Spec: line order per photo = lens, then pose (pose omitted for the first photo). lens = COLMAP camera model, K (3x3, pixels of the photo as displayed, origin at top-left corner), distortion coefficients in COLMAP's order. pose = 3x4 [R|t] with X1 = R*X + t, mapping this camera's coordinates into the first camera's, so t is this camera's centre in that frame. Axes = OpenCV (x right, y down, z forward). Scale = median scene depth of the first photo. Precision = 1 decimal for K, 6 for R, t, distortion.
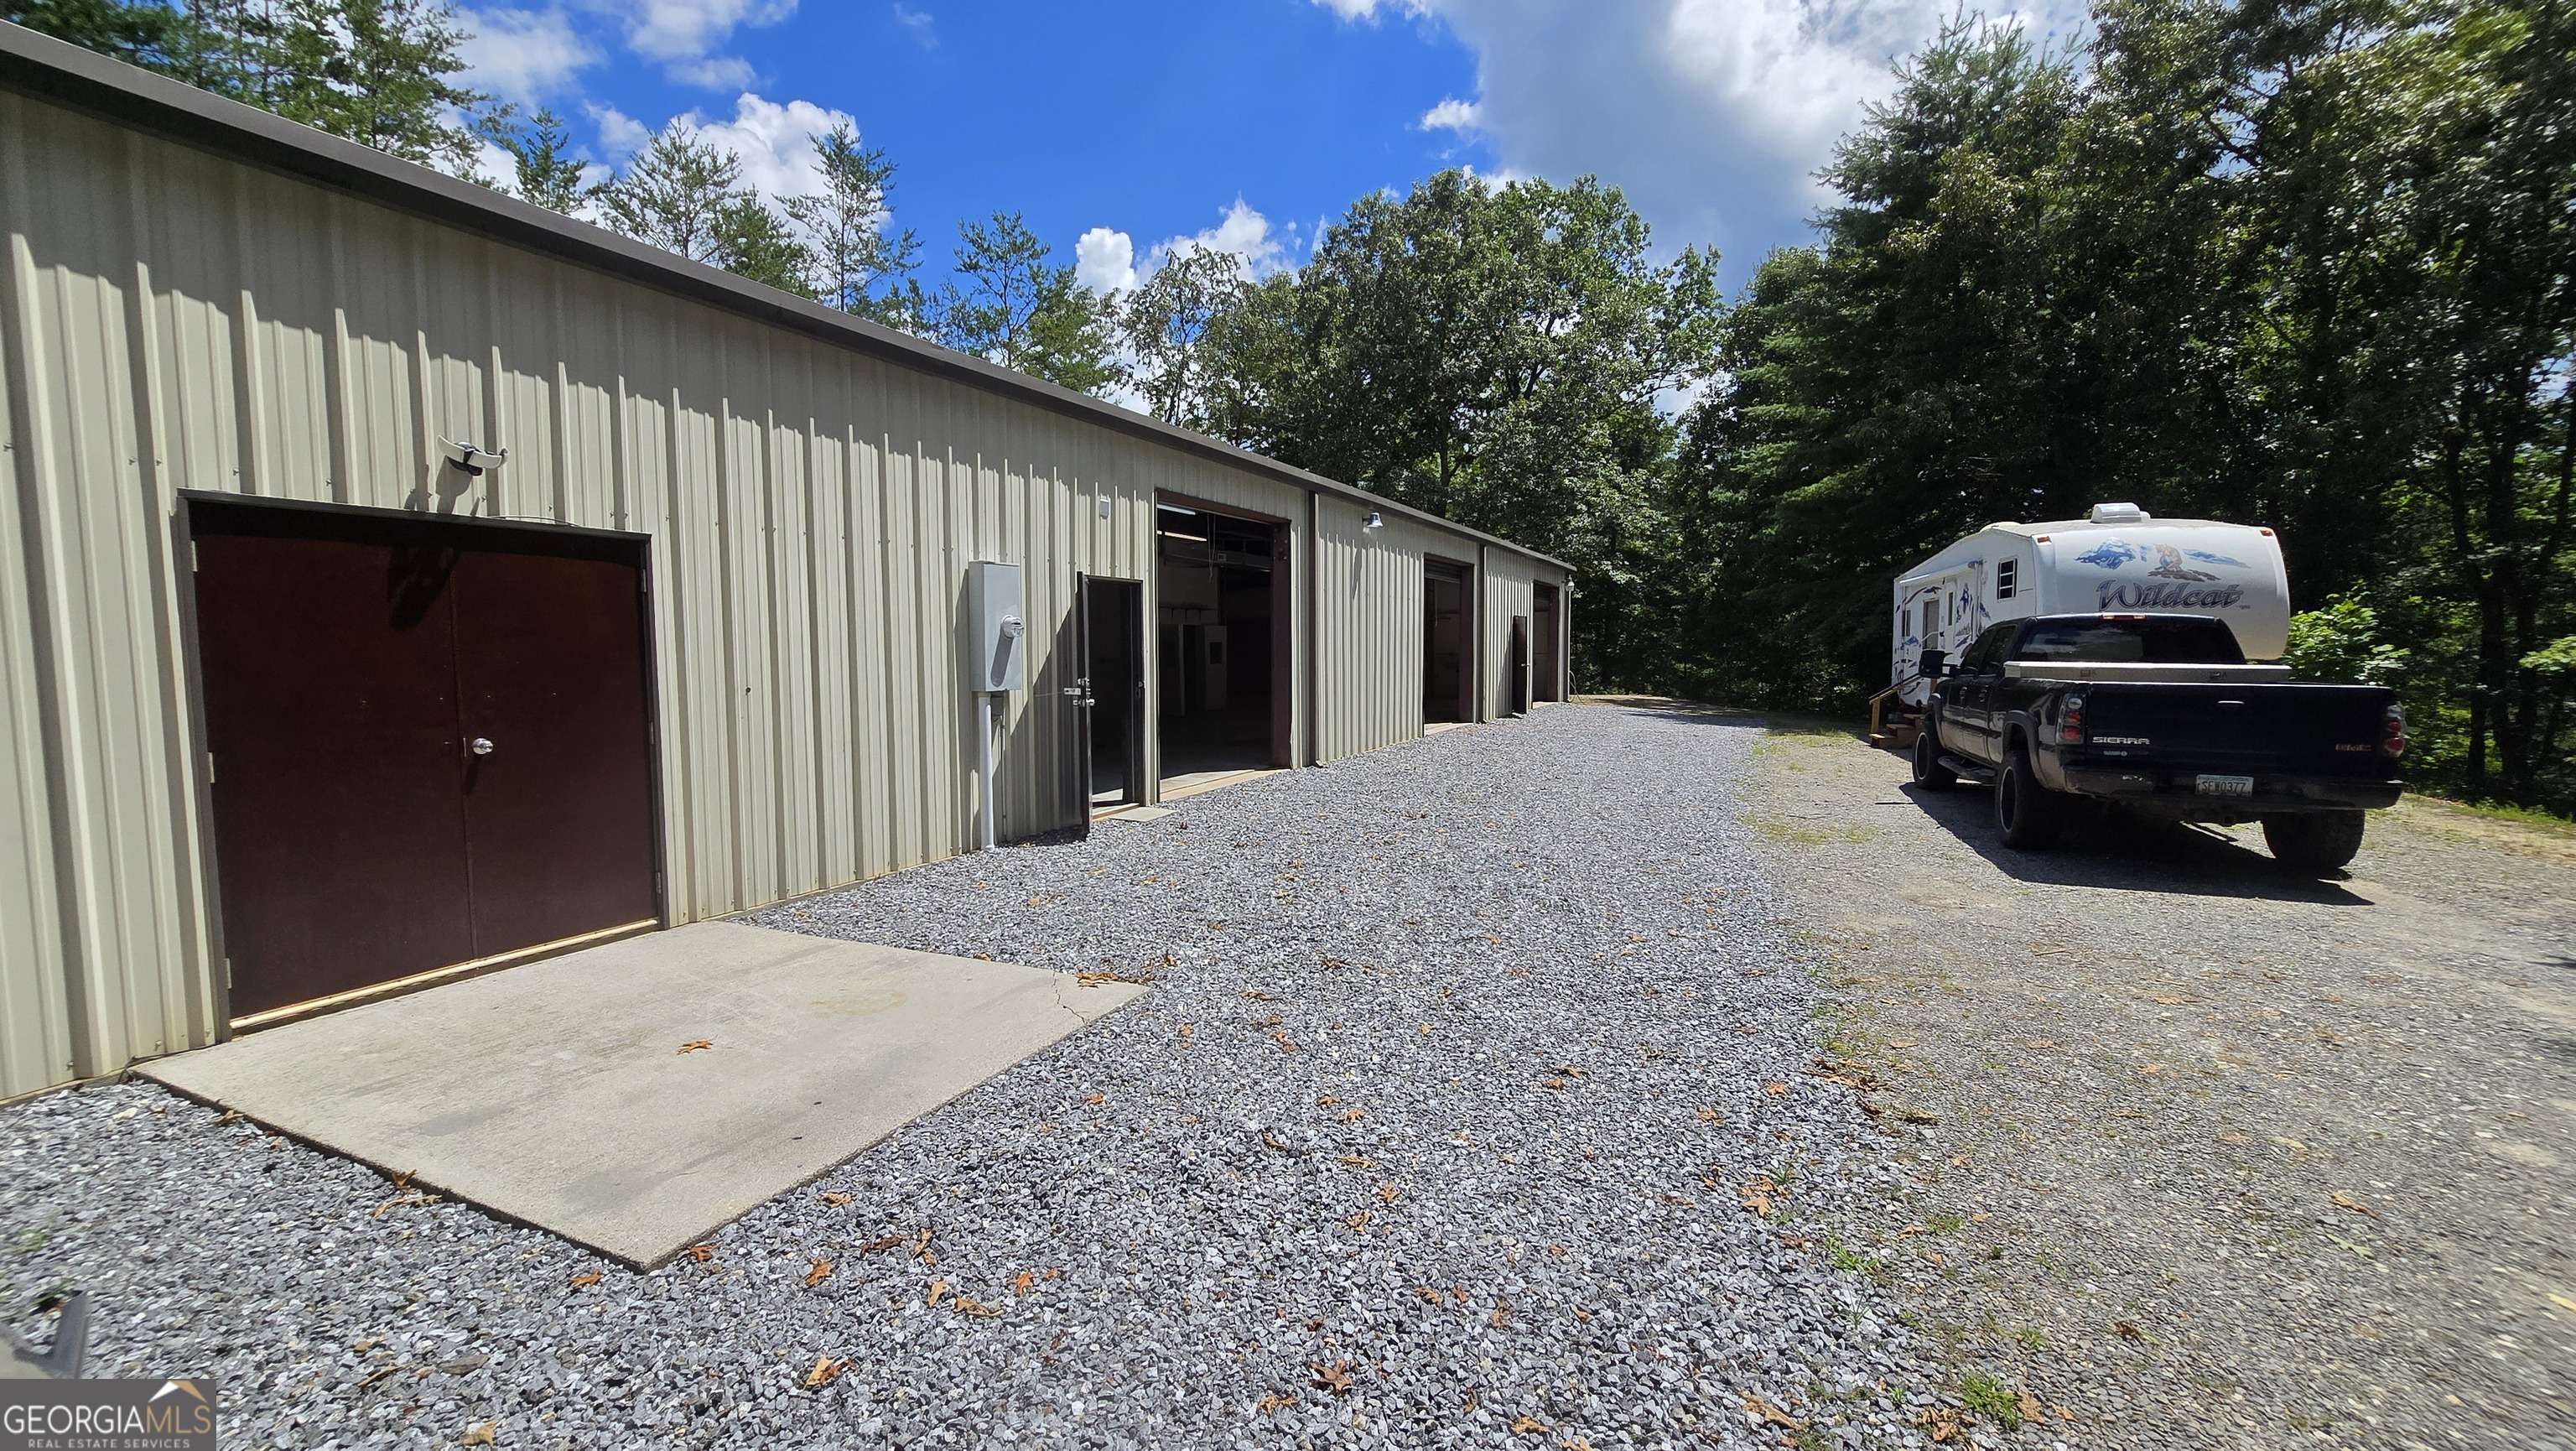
lens RADIAL K [[1056.8, 0, 1268.4], [0, 1056.8, 711.2], [0, 0, 1]] dist [-0.006086, 0.002258]
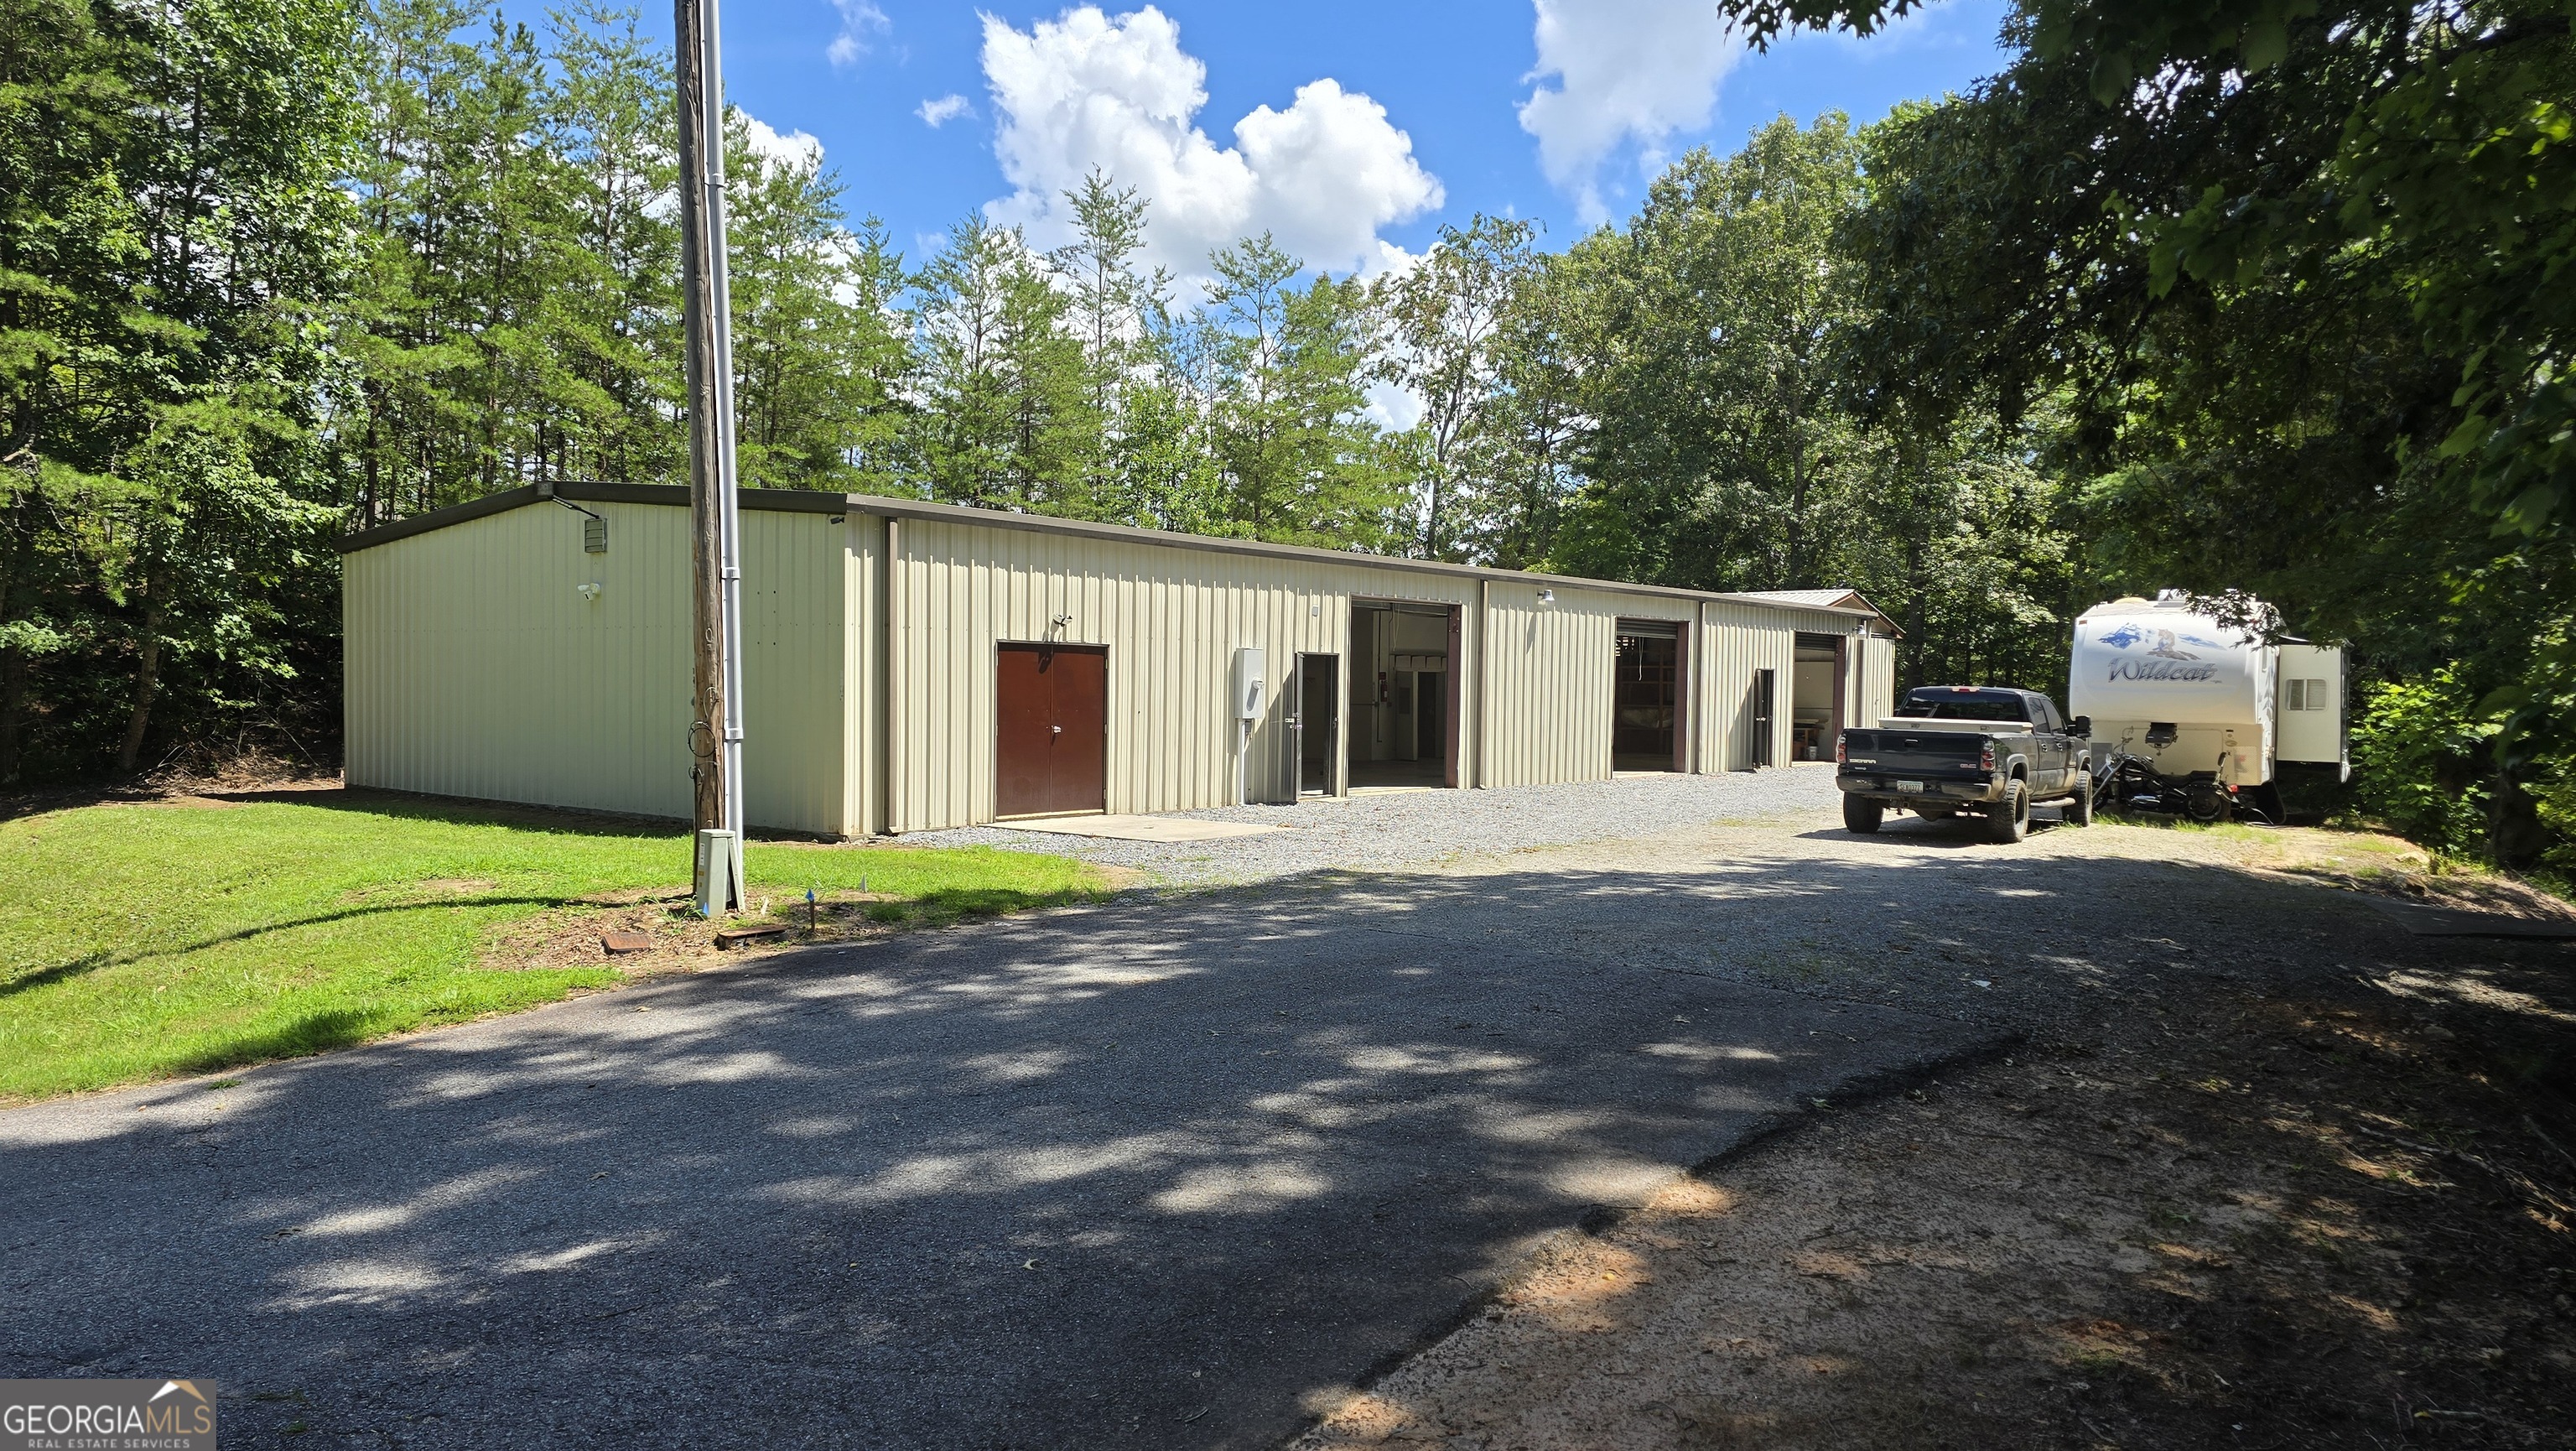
lens RADIAL K [[1740.0, 0, 1335.4], [0, 1740.0, 706.0], [0, 0, 1]] dist [0.065318, -0.000511]
pose [[0.981377, 0.022835, -0.190728, 0.297912], [-0.032338, 0.998378, -0.046859, 0.061279], [0.189348, 0.052154, 0.980524, -1.235580]]
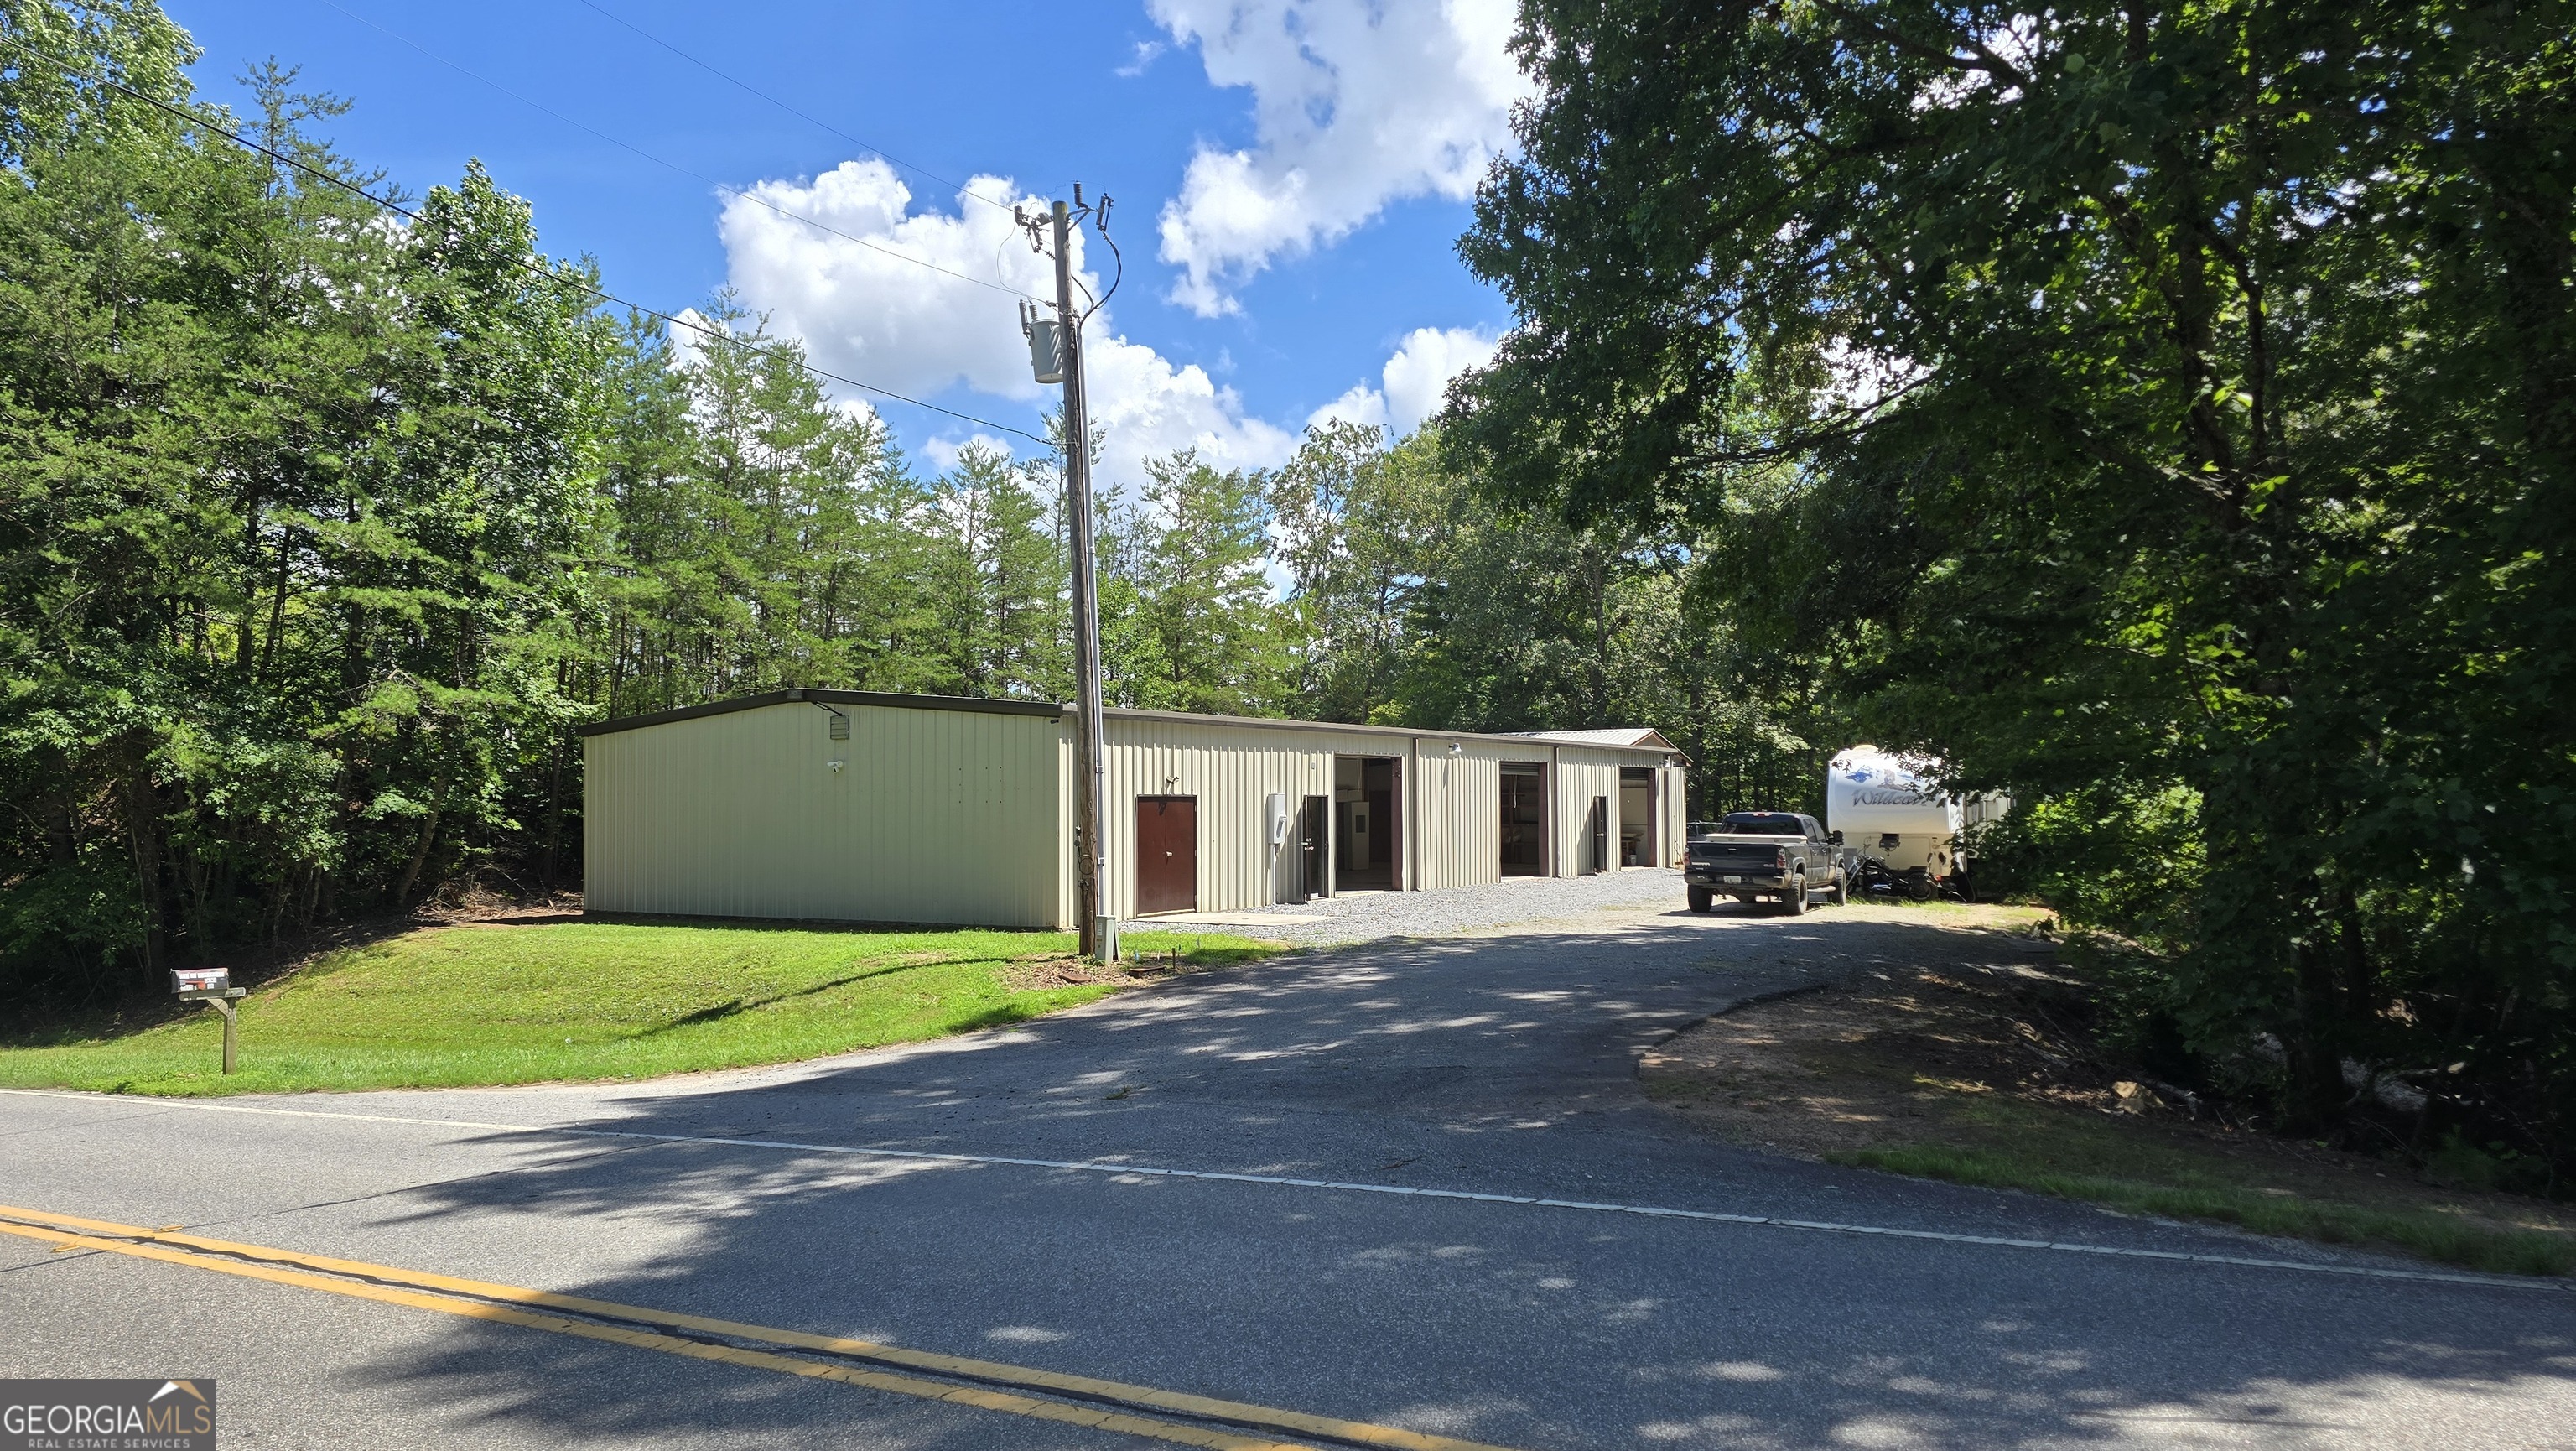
lens RADIAL K [[1740.0, 0, 1292.6], [0, 1740.0, 713.0], [0, 0, 1]] dist [0.065318, -0.000511]
pose [[0.996276, -0.003329, -0.086153, 0.096090], [-0.006388, 0.993658, -0.112266, 0.091325], [0.085980, 0.112399, 0.989936, -2.108463]]
